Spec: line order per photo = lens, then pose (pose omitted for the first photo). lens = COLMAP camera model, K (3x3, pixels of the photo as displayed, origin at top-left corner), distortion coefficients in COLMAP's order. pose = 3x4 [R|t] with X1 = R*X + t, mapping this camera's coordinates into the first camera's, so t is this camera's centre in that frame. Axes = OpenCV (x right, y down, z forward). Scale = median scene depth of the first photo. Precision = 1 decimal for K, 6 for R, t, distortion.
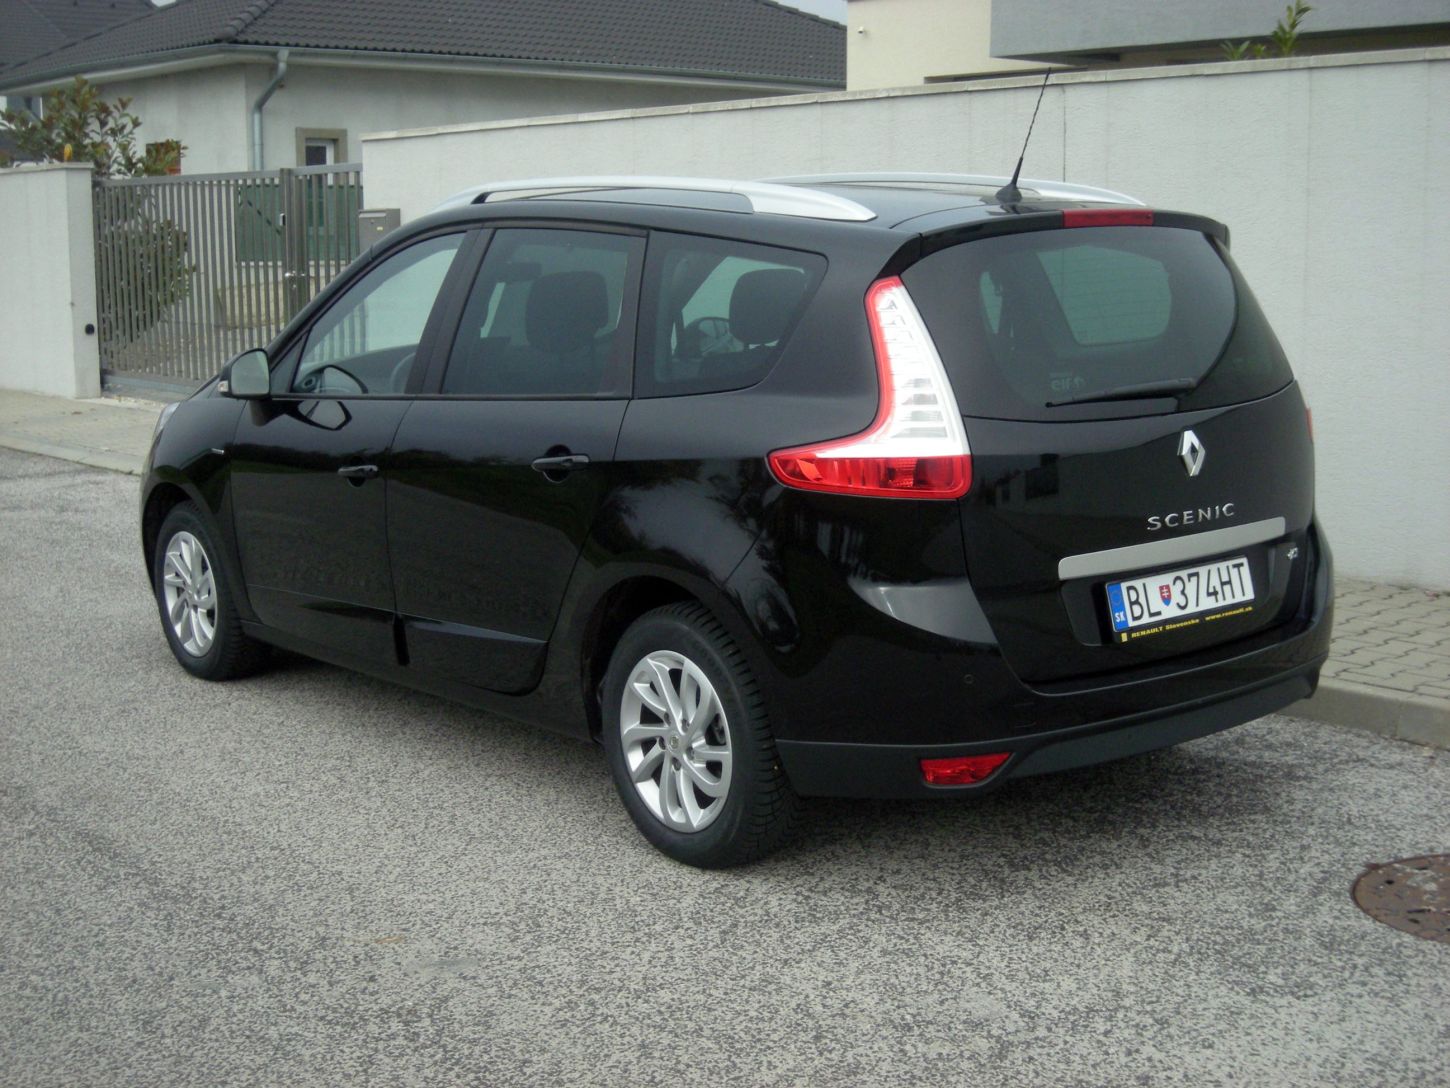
lens RADIAL K [[2027.1, 0, 725.0], [0, 2027.1, 544.0], [0, 0, 1]] dist [-0.117115, 0.036972]
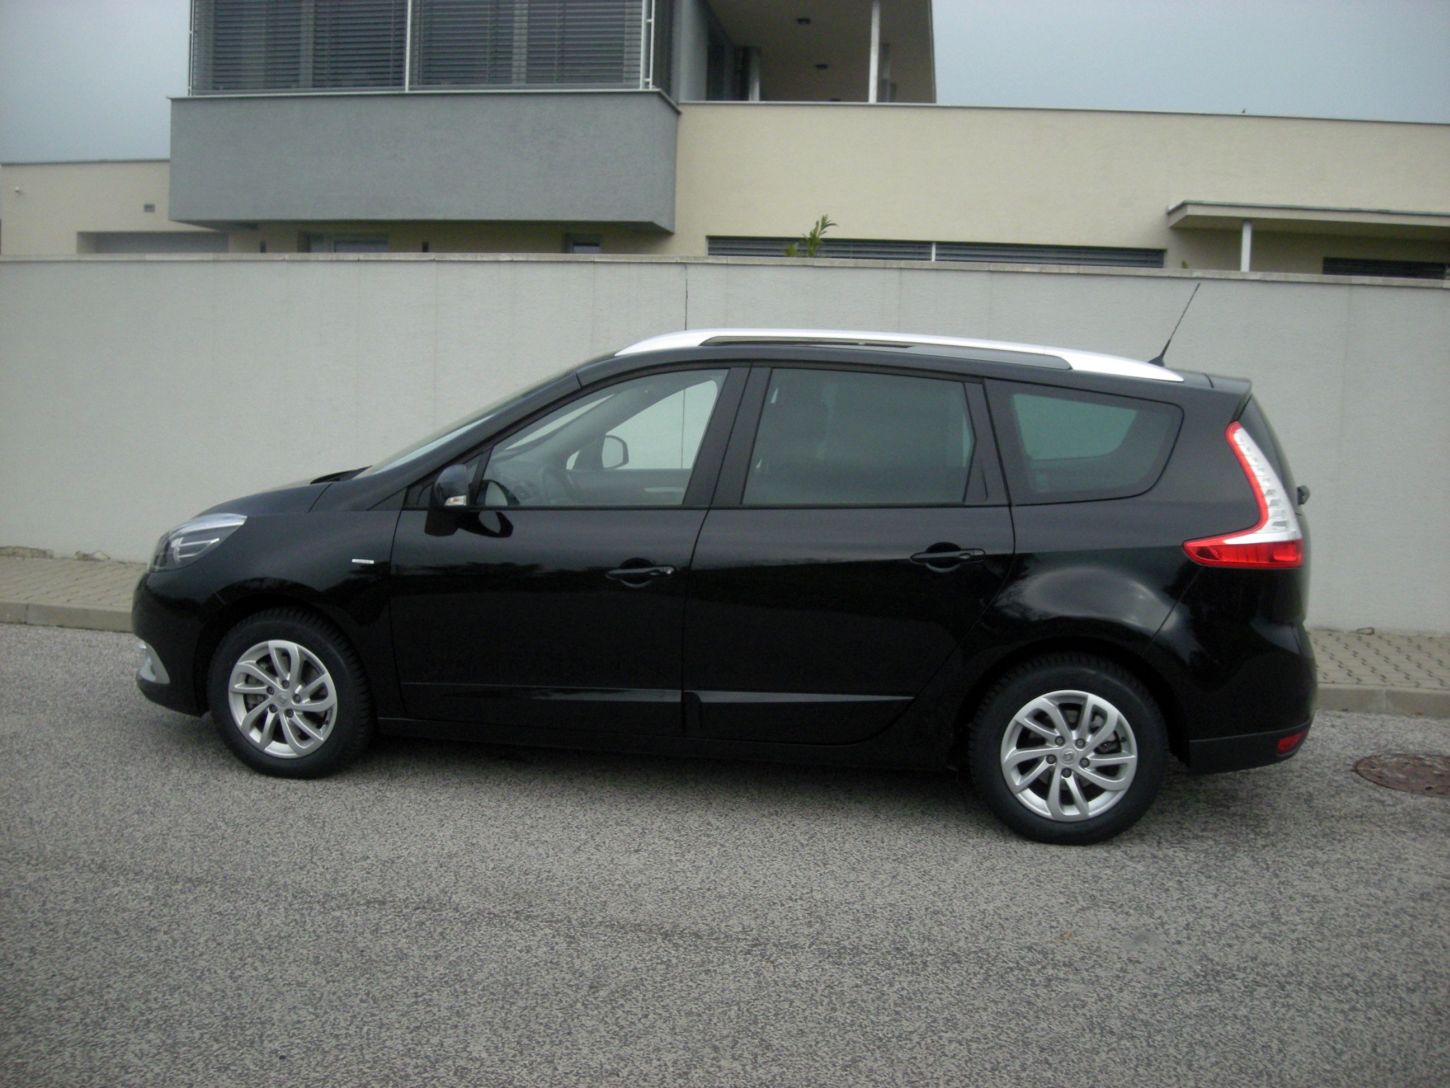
lens RADIAL K [[1501.2, 0, 723.2], [0, 1501.2, 570.3], [0, 0, 1]] dist [-0.191742, 0.124536]
pose [[0.764126, -0.052874, 0.642896, -0.829497], [0.060729, 0.998105, 0.009907, -0.051222], [-0.642202, 0.031472, 0.765889, 0.377892]]
